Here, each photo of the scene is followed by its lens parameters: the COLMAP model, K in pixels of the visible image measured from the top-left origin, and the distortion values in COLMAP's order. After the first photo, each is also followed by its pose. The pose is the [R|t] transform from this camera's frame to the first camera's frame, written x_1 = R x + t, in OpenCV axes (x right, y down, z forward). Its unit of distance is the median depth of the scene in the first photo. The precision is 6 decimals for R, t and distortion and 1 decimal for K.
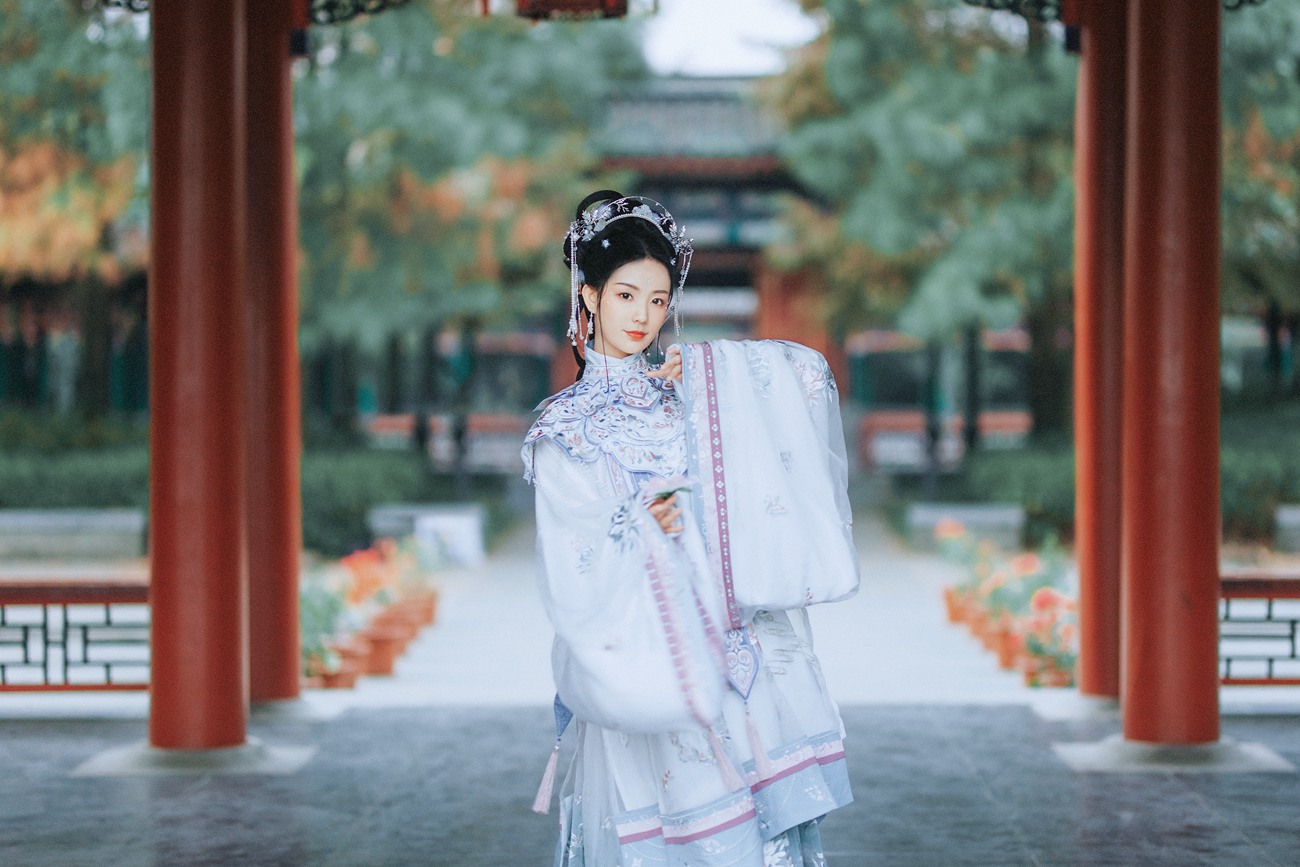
lens RADIAL K [[3226.6, 0, 650.7], [0, 3226.6, 526.0], [0, 0, 1]] dist [-0.031636, -0.374186]
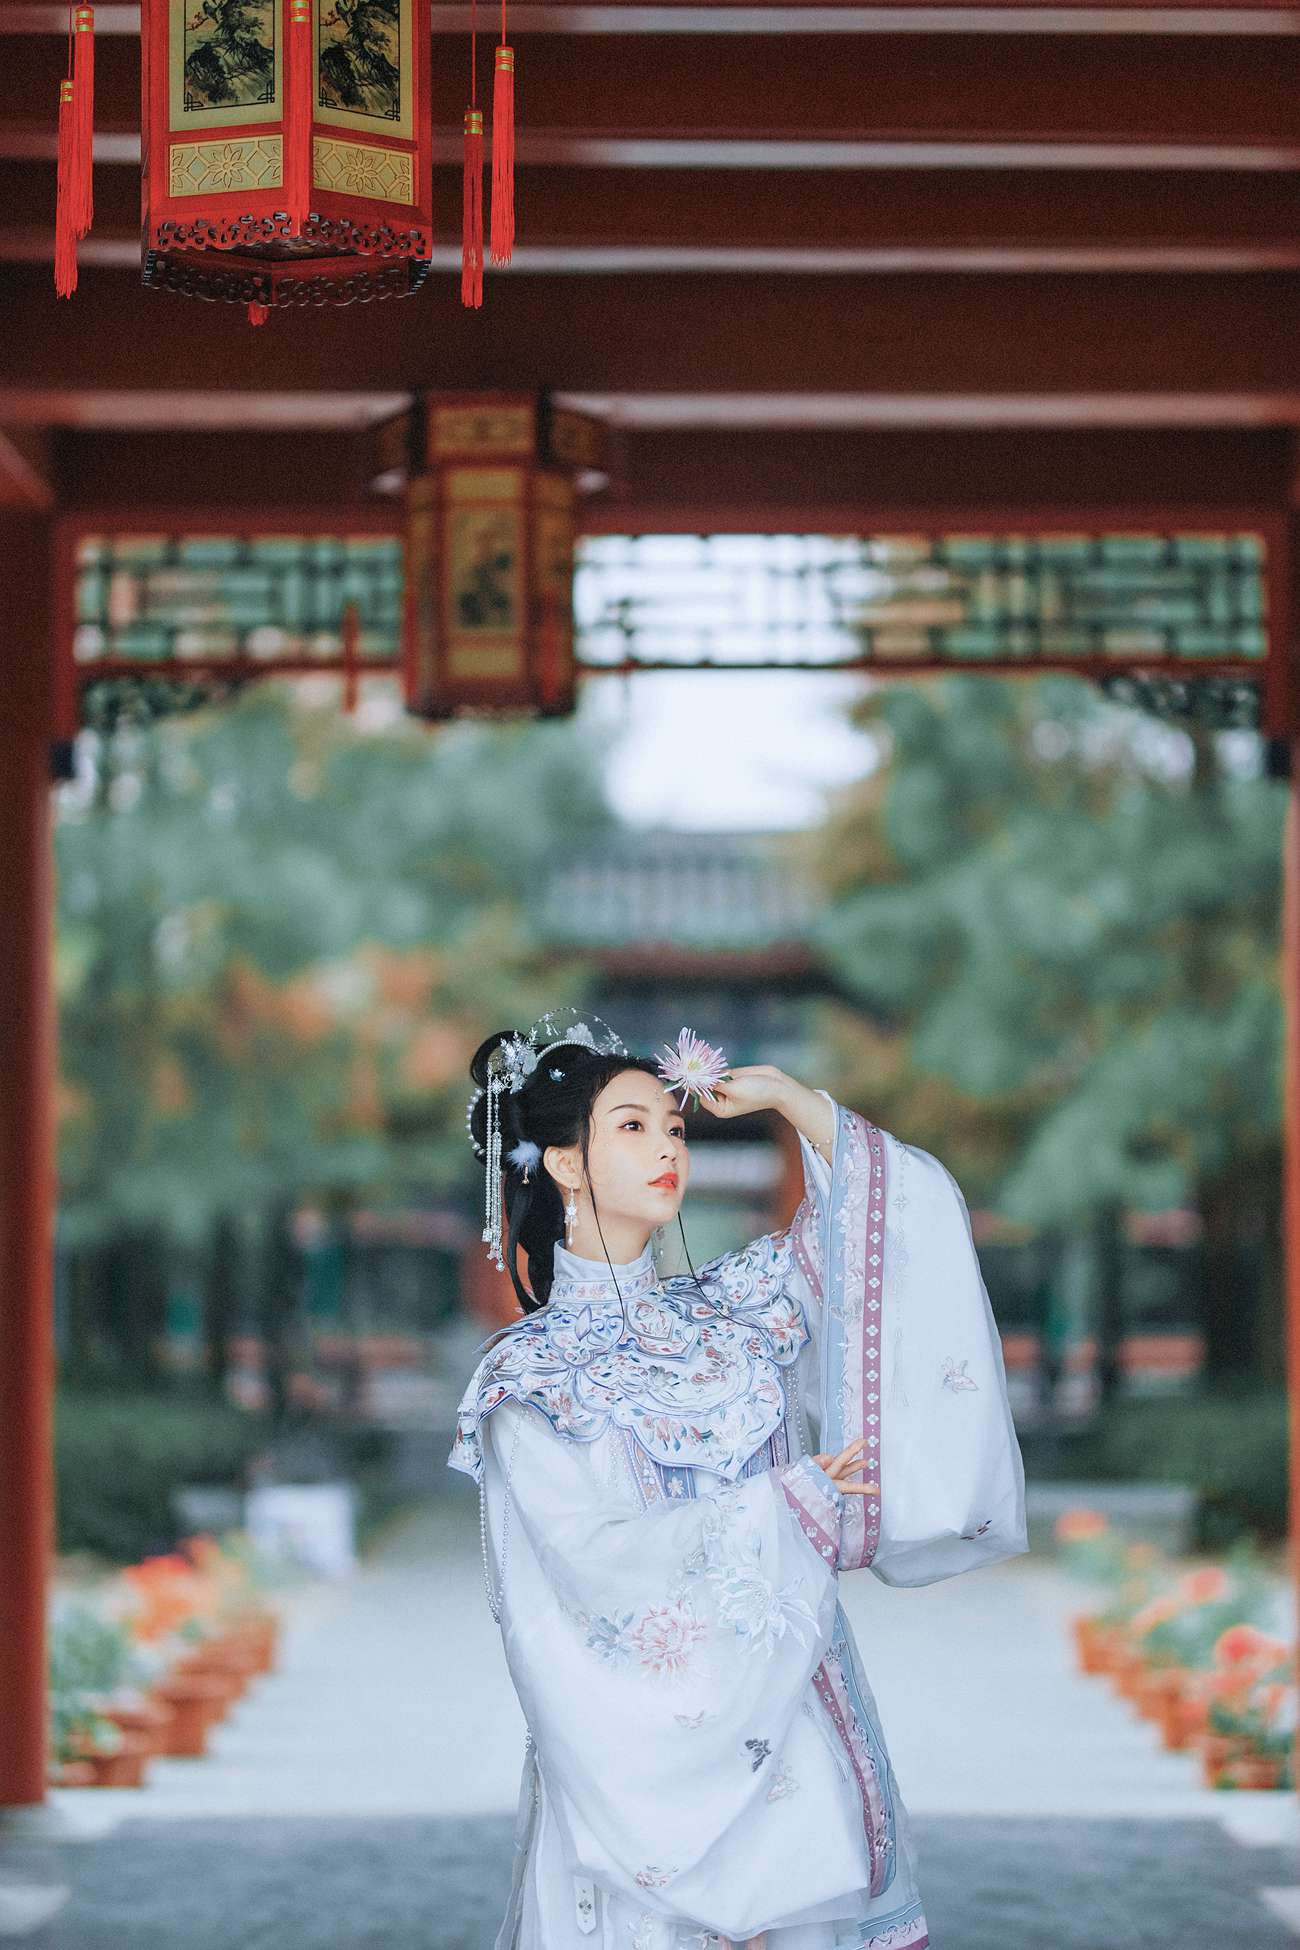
lens RADIAL K [[4863.0, 0, 650.0], [0, 4863.0, 975.0], [0, 0, 1]] dist [0.014462, -2.408068]
pose [[0.999972, 0.004251, 0.006097, 0.000751], [-0.003566, 0.994115, -0.108274, -0.003063], [-0.006522, 0.108250, 0.994102, 0.033238]]
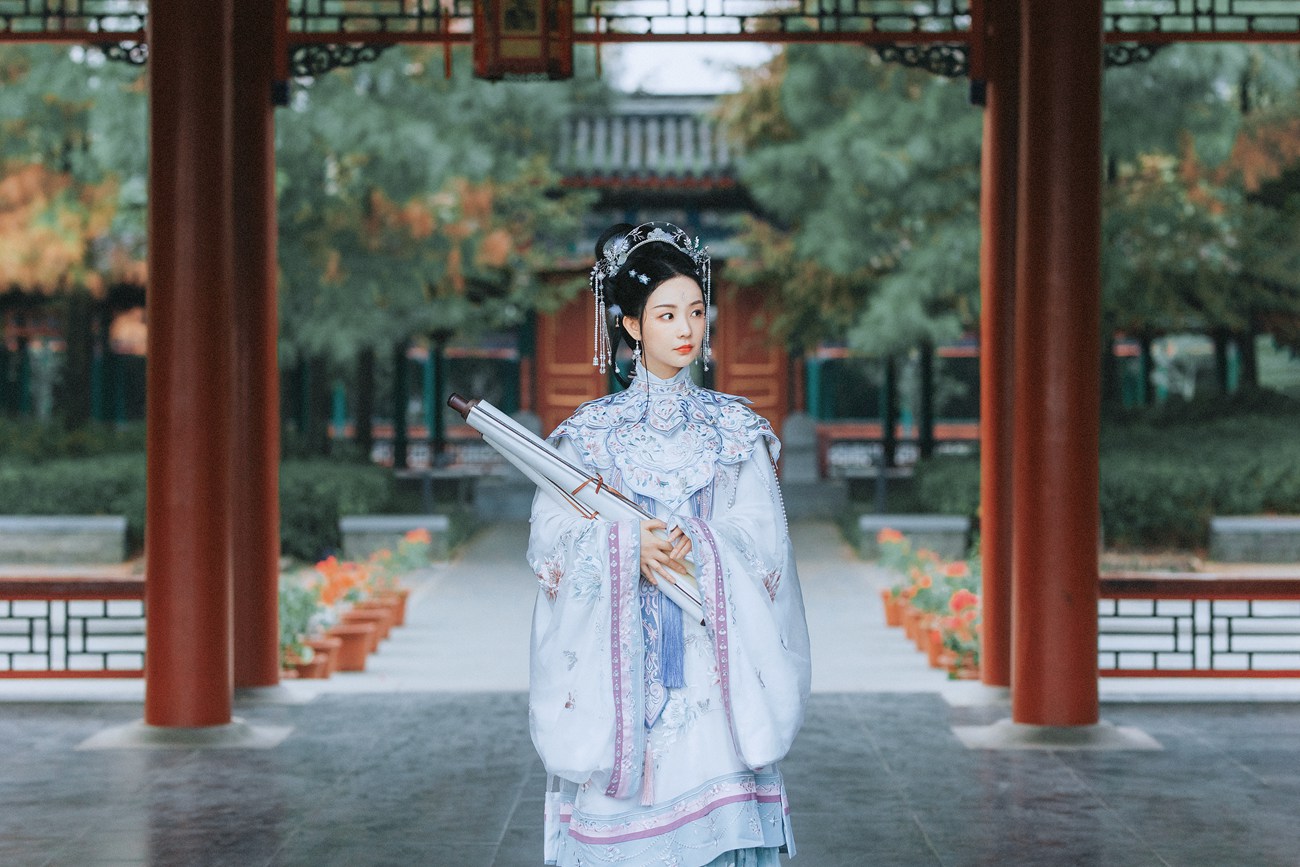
lens RADIAL K [[3226.6, 0, 650.7], [0, 3226.6, 526.0], [0, 0, 1]] dist [-0.031636, -0.374186]
pose [[0.999955, 0.003891, 0.008606, 0.005777], [-0.003875, 0.999991, -0.001952, 0.000368], [-0.008613, 0.001918, 0.999961, -0.067180]]
